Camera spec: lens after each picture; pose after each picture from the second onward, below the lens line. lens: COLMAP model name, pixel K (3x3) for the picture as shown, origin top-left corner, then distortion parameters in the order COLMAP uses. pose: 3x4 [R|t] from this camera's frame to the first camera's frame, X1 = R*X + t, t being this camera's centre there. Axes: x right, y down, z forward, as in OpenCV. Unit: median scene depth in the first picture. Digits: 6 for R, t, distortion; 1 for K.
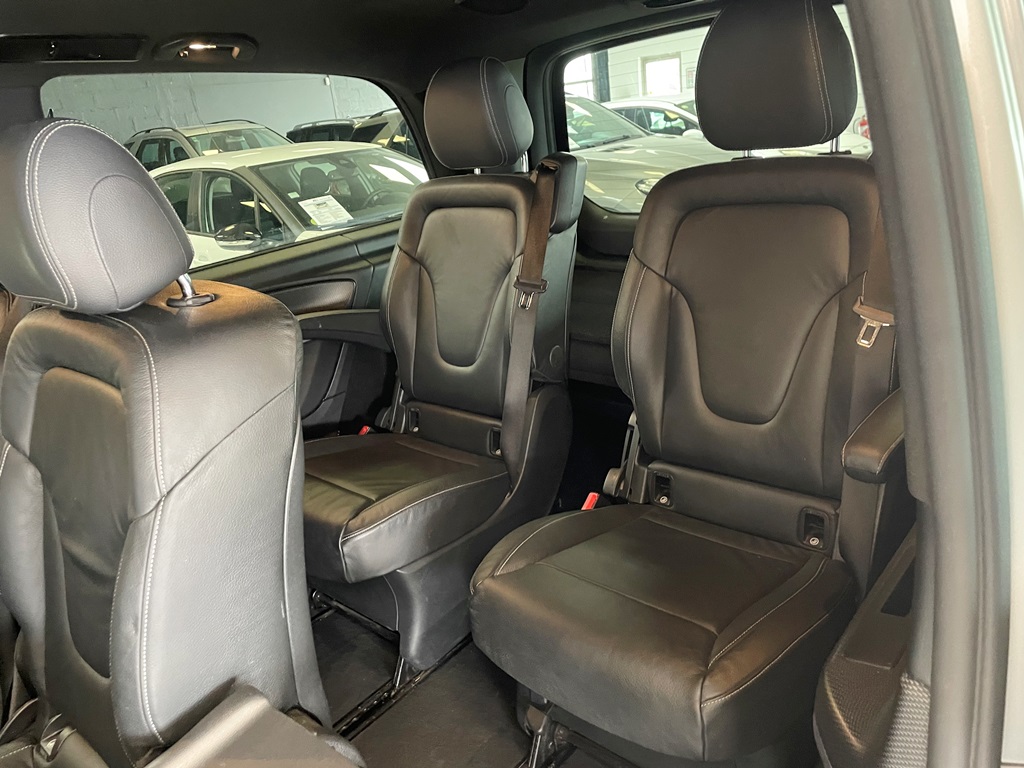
lens RADIAL K [[770.4, 0, 513.2], [0, 770.4, 381.3], [0, 0, 1]] dist [0.050185, -0.058281]
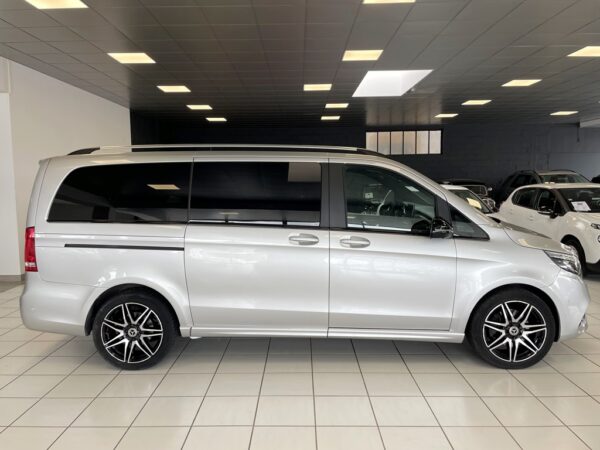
lens RADIAL K [[451.4, 0, 299.6], [0, 451.4, 223.2], [0, 0, 1]] dist [0.050185, -0.058281]
pose [[0.644652, 0.177399, -0.743608, 0.348543], [-0.314072, 0.948282, -0.046050, 0.240011], [0.696981, 0.263233, 0.667028, -0.819169]]
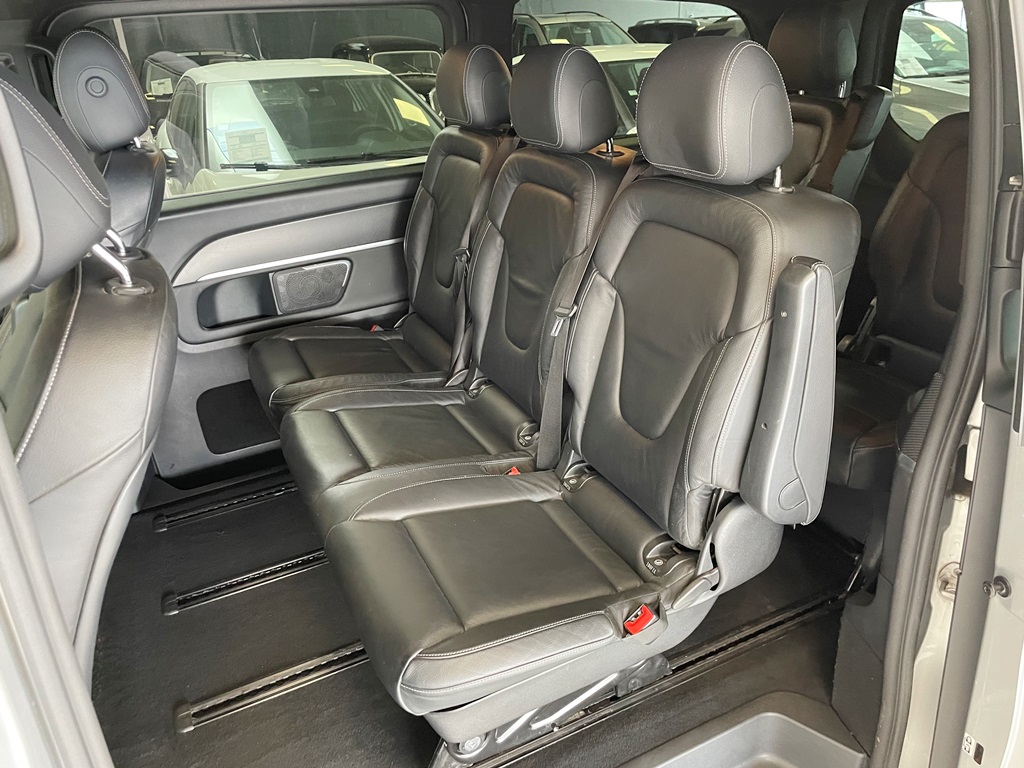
lens RADIAL K [[770.4, 0, 518.0], [0, 770.4, 393.2], [0, 0, 1]] dist [0.050185, -0.058281]
pose [[0.921264, 0.236651, -0.308657, 0.014541], [-0.195567, 0.967826, 0.158323, 0.039132], [0.336194, -0.085494, 0.937904, -0.163738]]
